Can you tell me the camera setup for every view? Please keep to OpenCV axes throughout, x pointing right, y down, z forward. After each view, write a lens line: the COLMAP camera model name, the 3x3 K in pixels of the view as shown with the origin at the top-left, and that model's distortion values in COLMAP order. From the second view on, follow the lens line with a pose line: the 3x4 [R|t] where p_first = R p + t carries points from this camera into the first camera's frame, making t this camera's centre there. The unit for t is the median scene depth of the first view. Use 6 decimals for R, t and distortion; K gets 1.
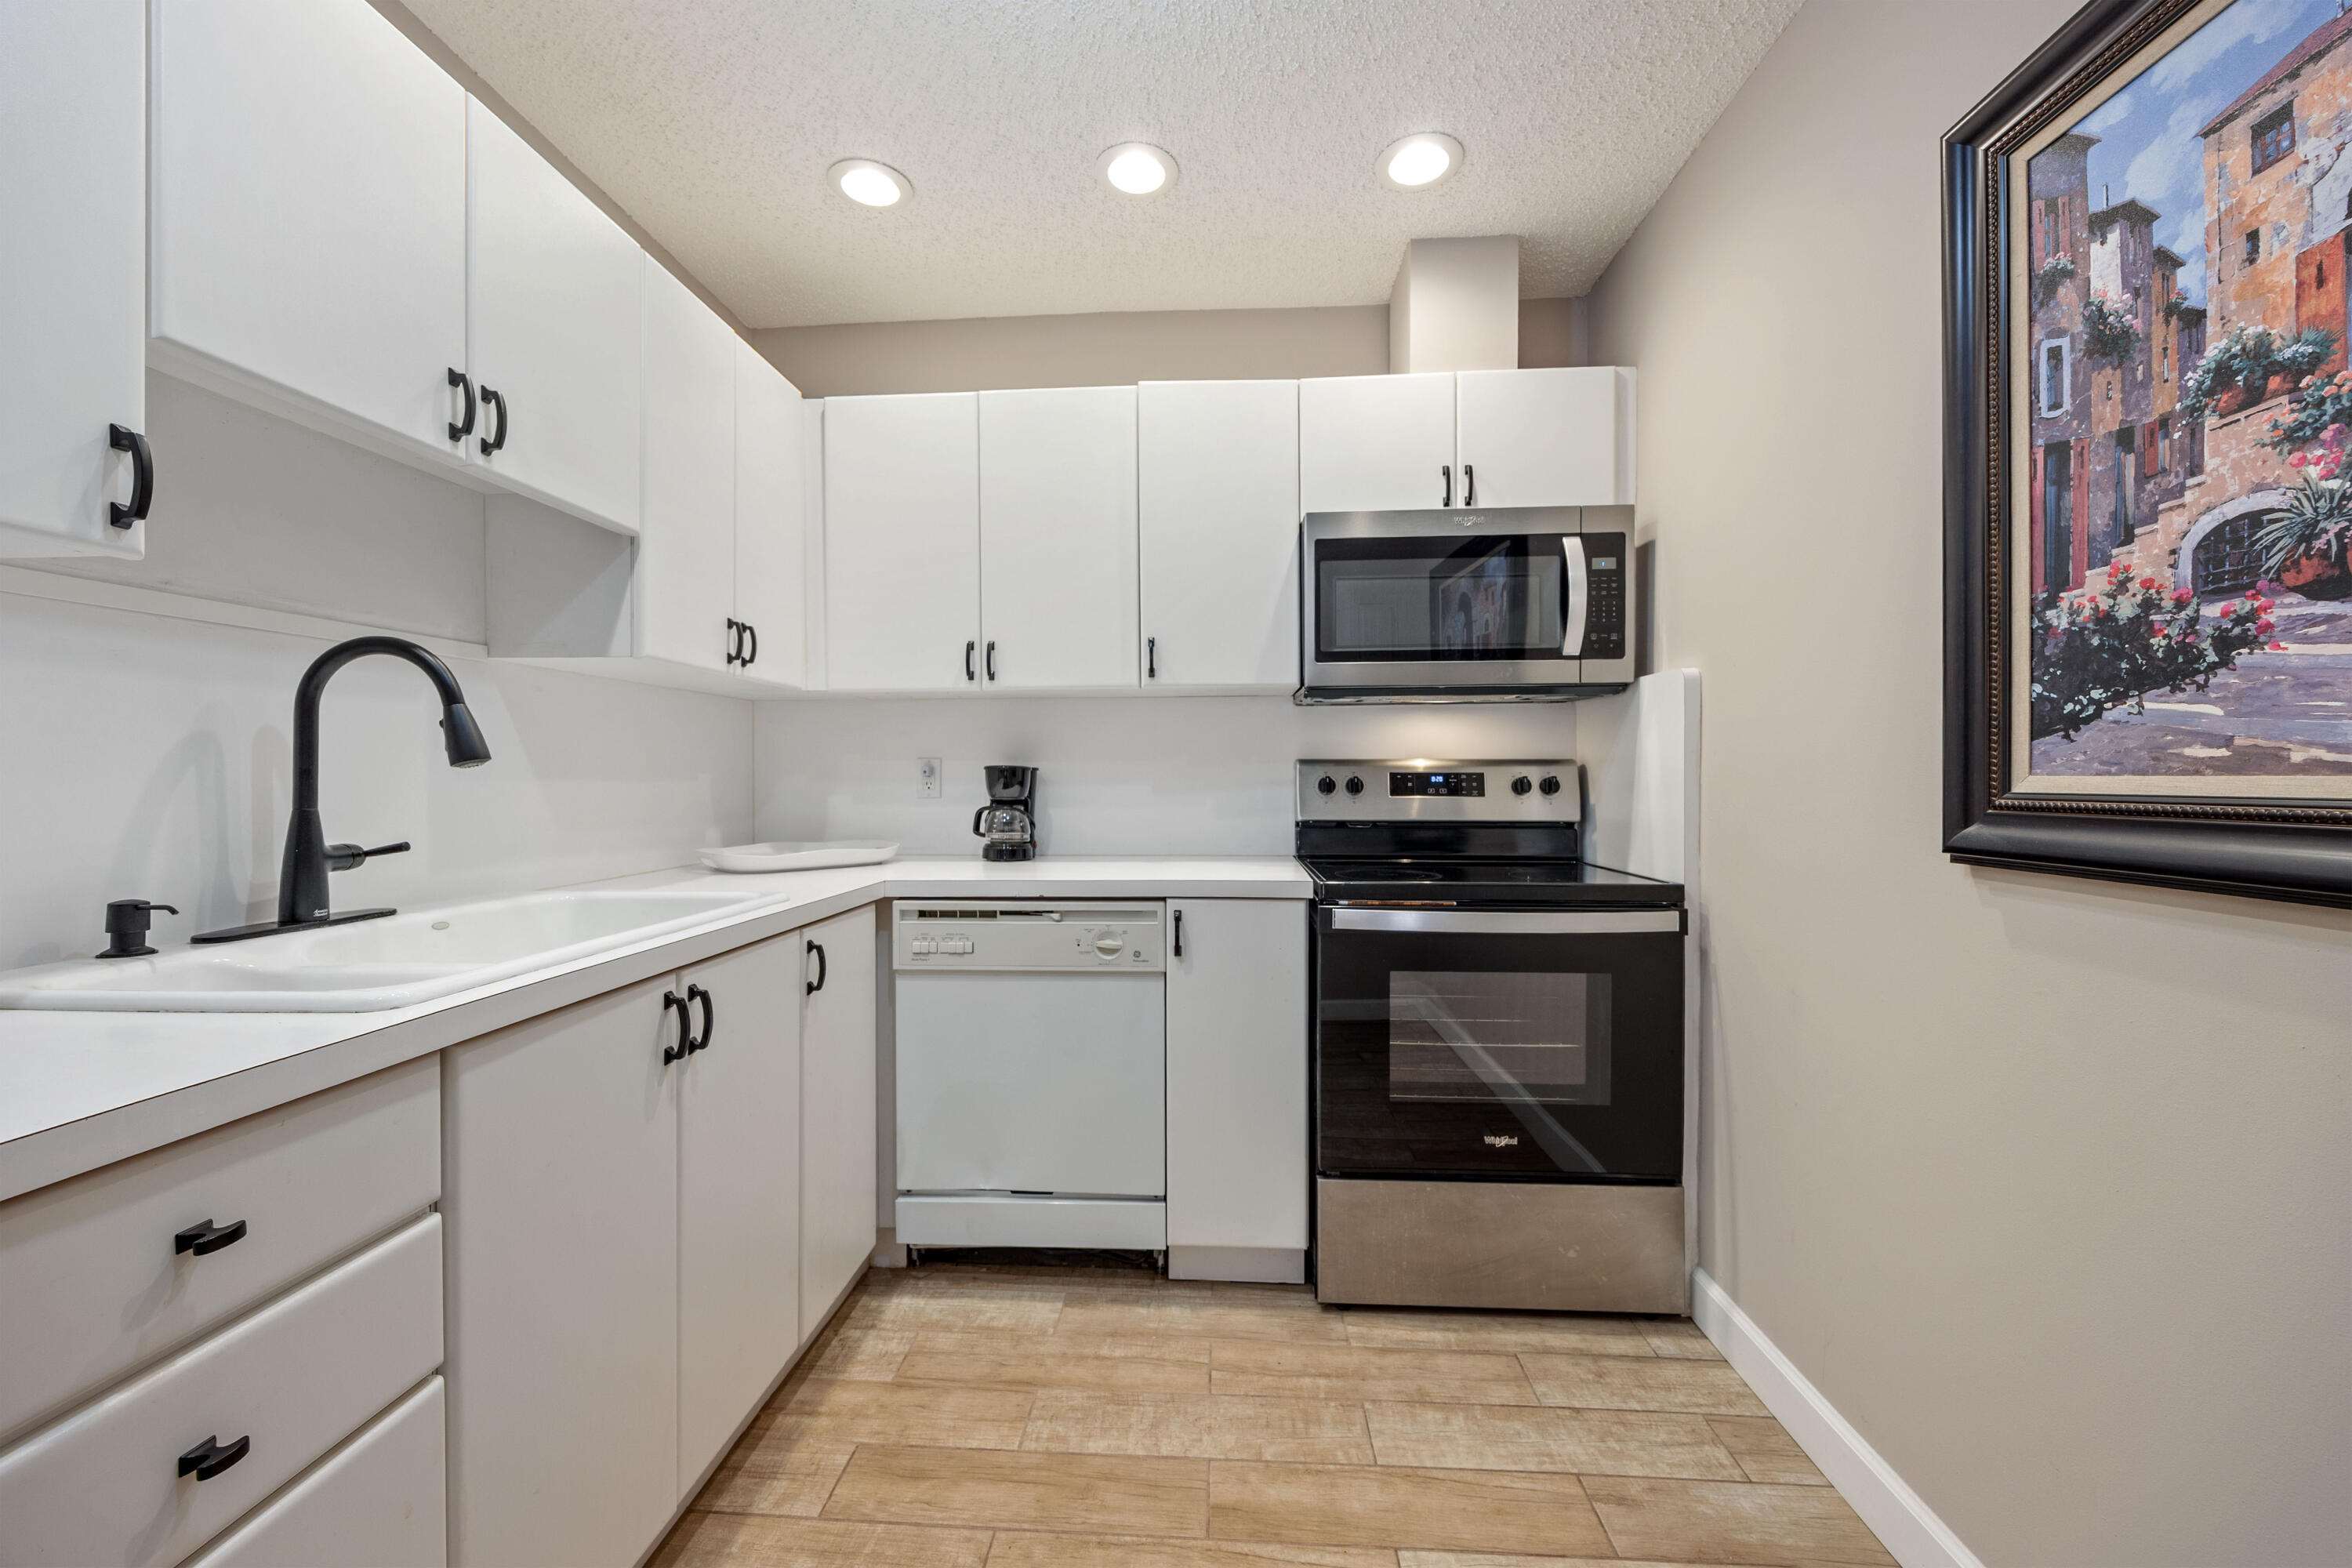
lens RADIAL K [[899.5, 0, 1170.3], [0, 899.5, 783.3], [0, 0, 1]] dist [-0.001565, -0.000257]
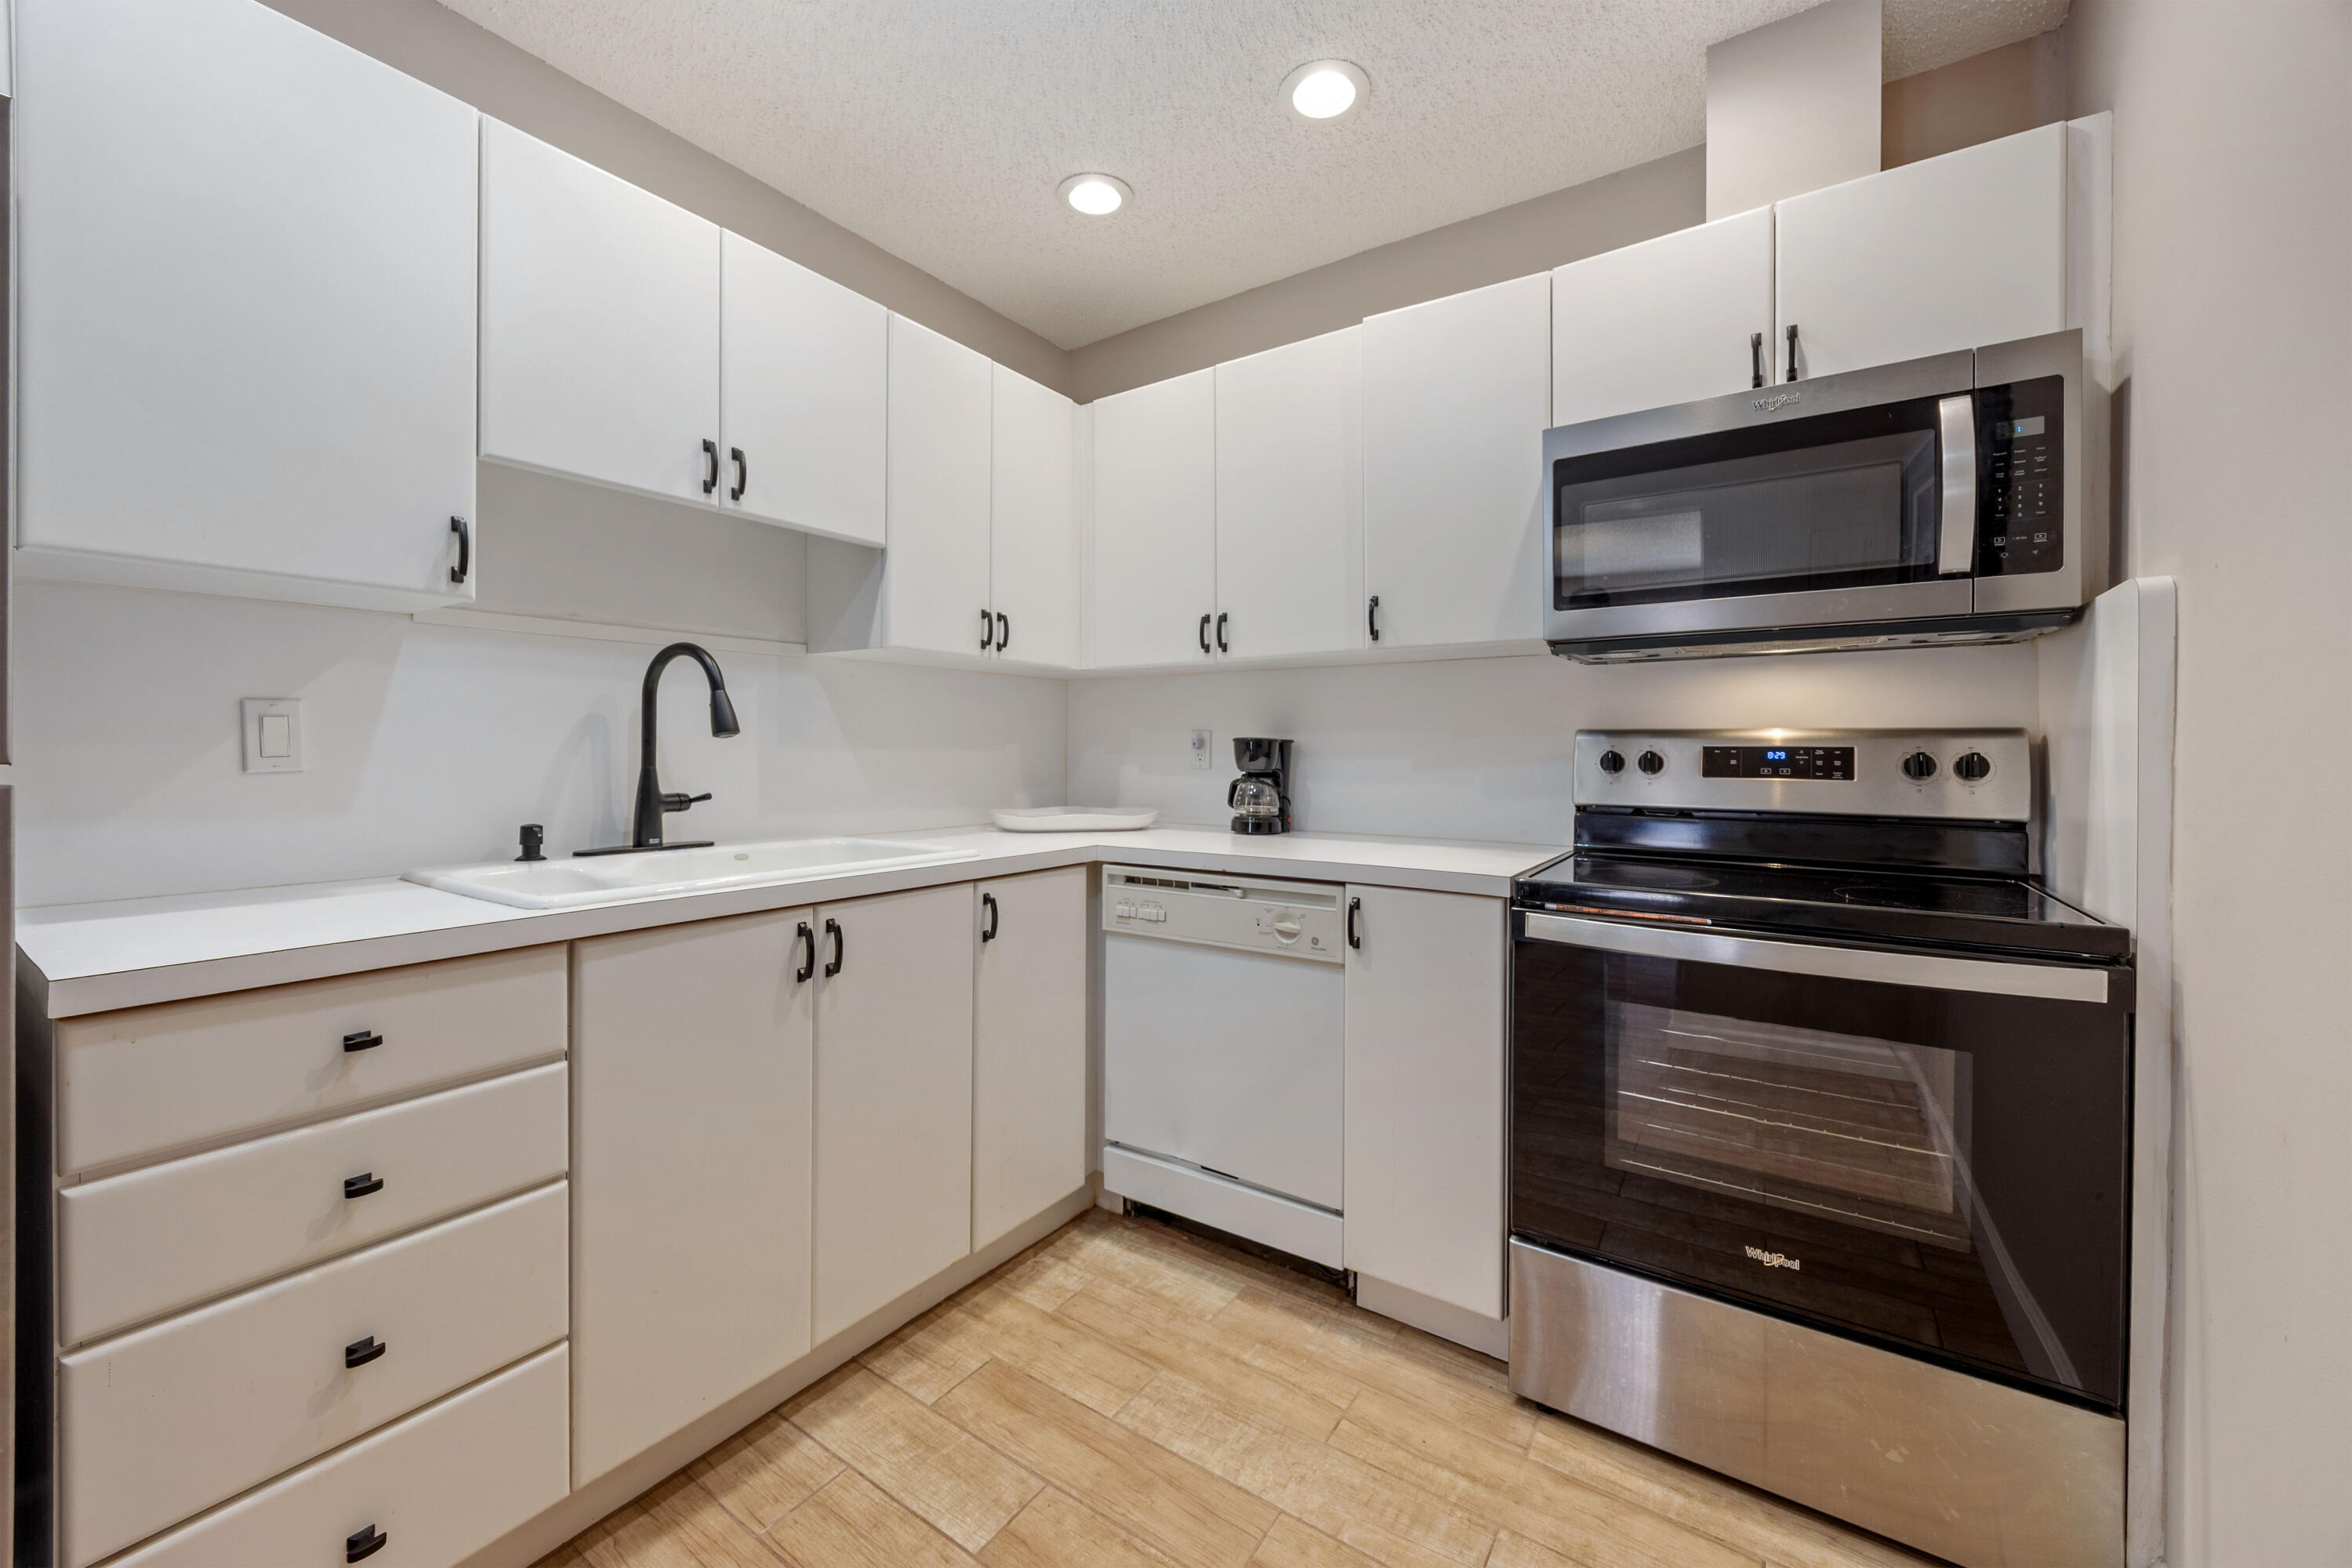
lens RADIAL K [[899.5, 0, 1171.9], [0, 899.5, 755.0], [0, 0, 1]] dist [-0.001565, -0.000257]
pose [[0.859606, 0.009505, -0.510869, 0.310387], [-0.010707, 0.999943, 0.000588, -0.000150], [0.510845, 0.004964, 0.859659, 0.132746]]
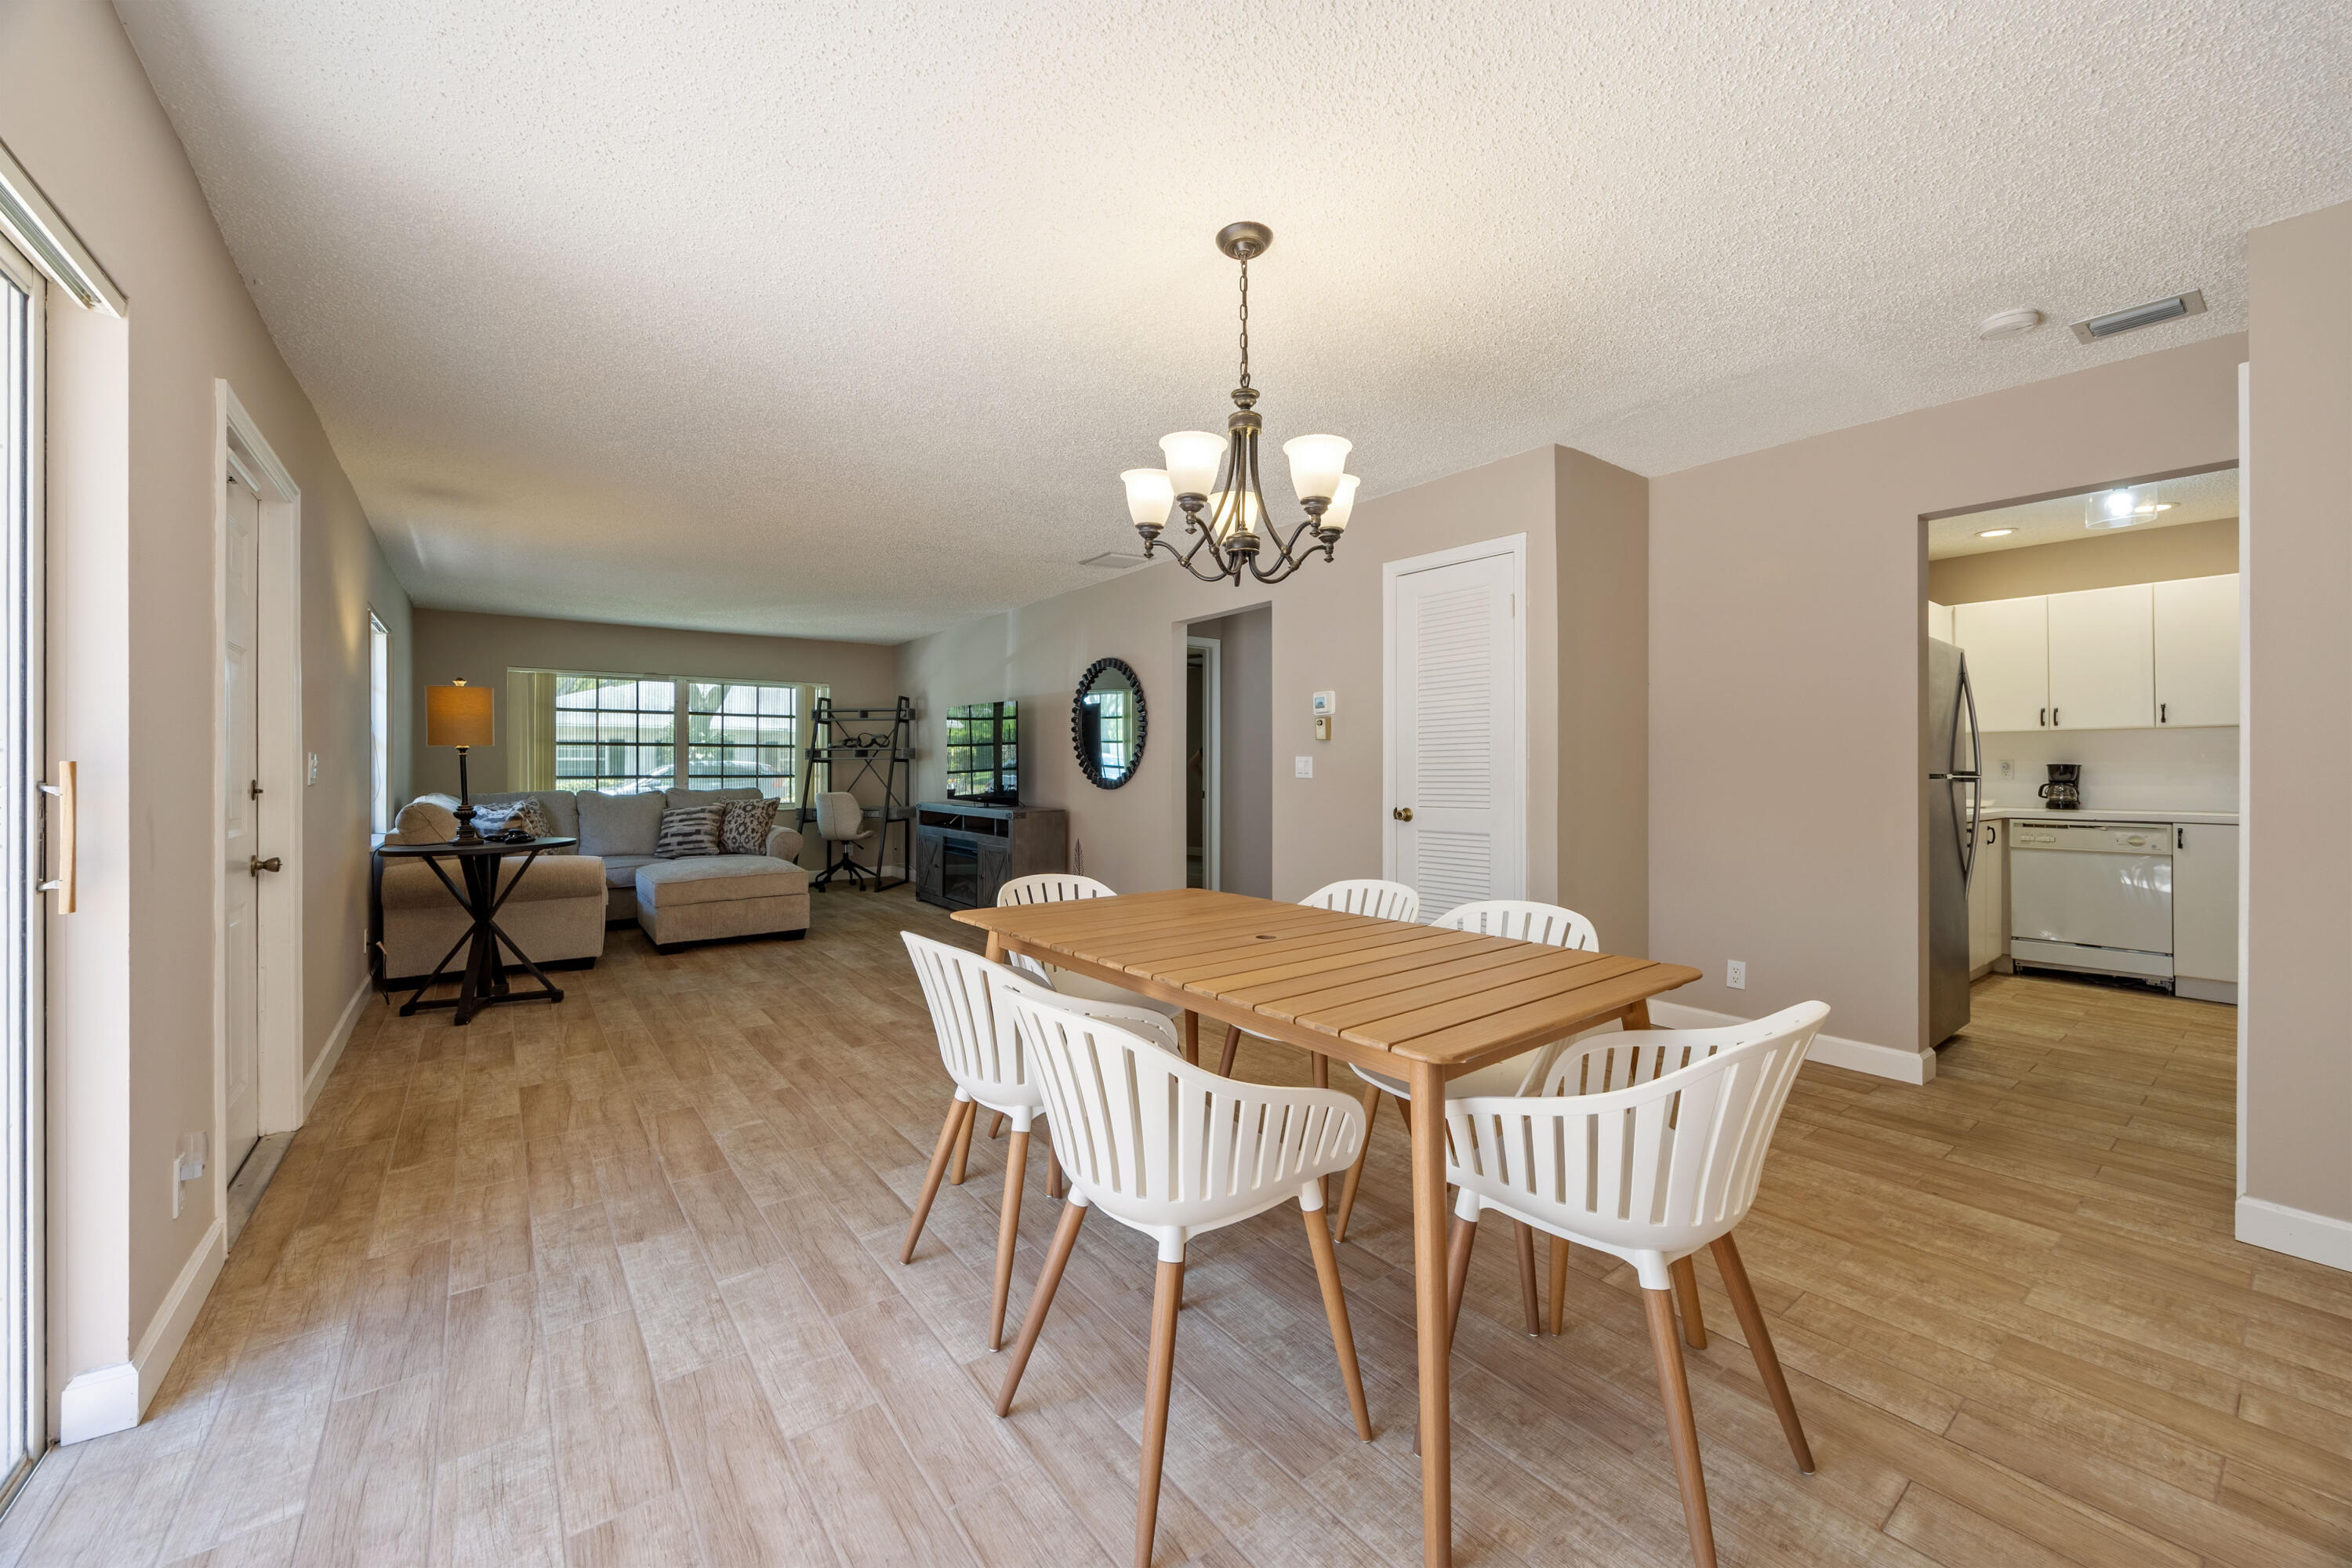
lens RADIAL K [[899.5, 0, 1175.9], [0, 899.5, 762.1], [0, 0, 1]] dist [-0.001565, -0.000257]
pose [[0.650130, -0.003852, -0.759814, 0.083440], [-0.003311, 0.999963, -0.007903, -0.000827], [0.759816, 0.007654, 0.650093, -2.446524]]
